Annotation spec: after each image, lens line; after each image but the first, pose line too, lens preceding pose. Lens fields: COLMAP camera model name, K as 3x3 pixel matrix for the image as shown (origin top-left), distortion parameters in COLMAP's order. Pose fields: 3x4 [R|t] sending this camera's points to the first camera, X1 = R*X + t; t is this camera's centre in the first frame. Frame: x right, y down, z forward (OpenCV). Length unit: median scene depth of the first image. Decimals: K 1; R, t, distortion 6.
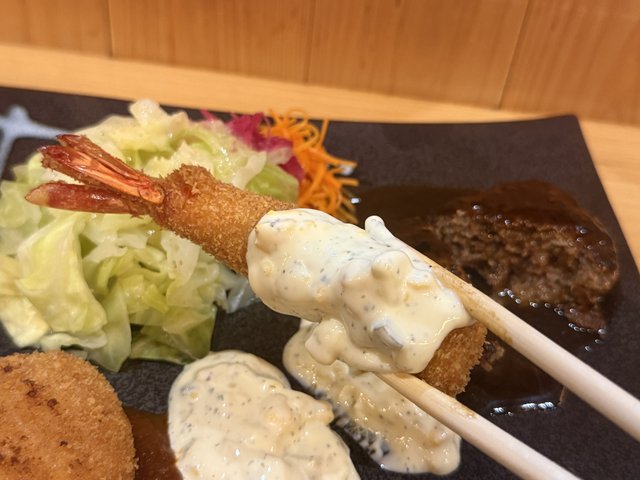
lens RADIAL K [[782.5, 0, 317.0], [0, 782.5, 236.6], [0, 0, 1]] dist [0.069739, 0.000000]
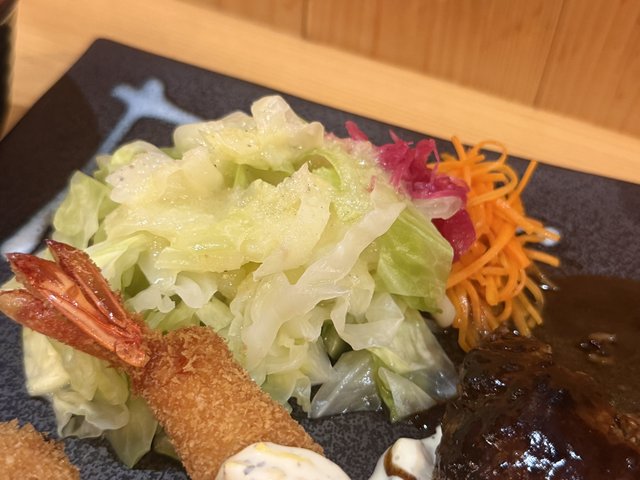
lens RADIAL K [[782.5, 0, 325.6], [0, 782.5, 236.2], [0, 0, 1]] dist [0.069739, 0.000000]
pose [[0.934095, 0.211791, -0.287422, 0.056315], [-0.210948, 0.976896, 0.034275, -0.073667], [0.288041, 0.028615, 0.957190, 0.284074]]
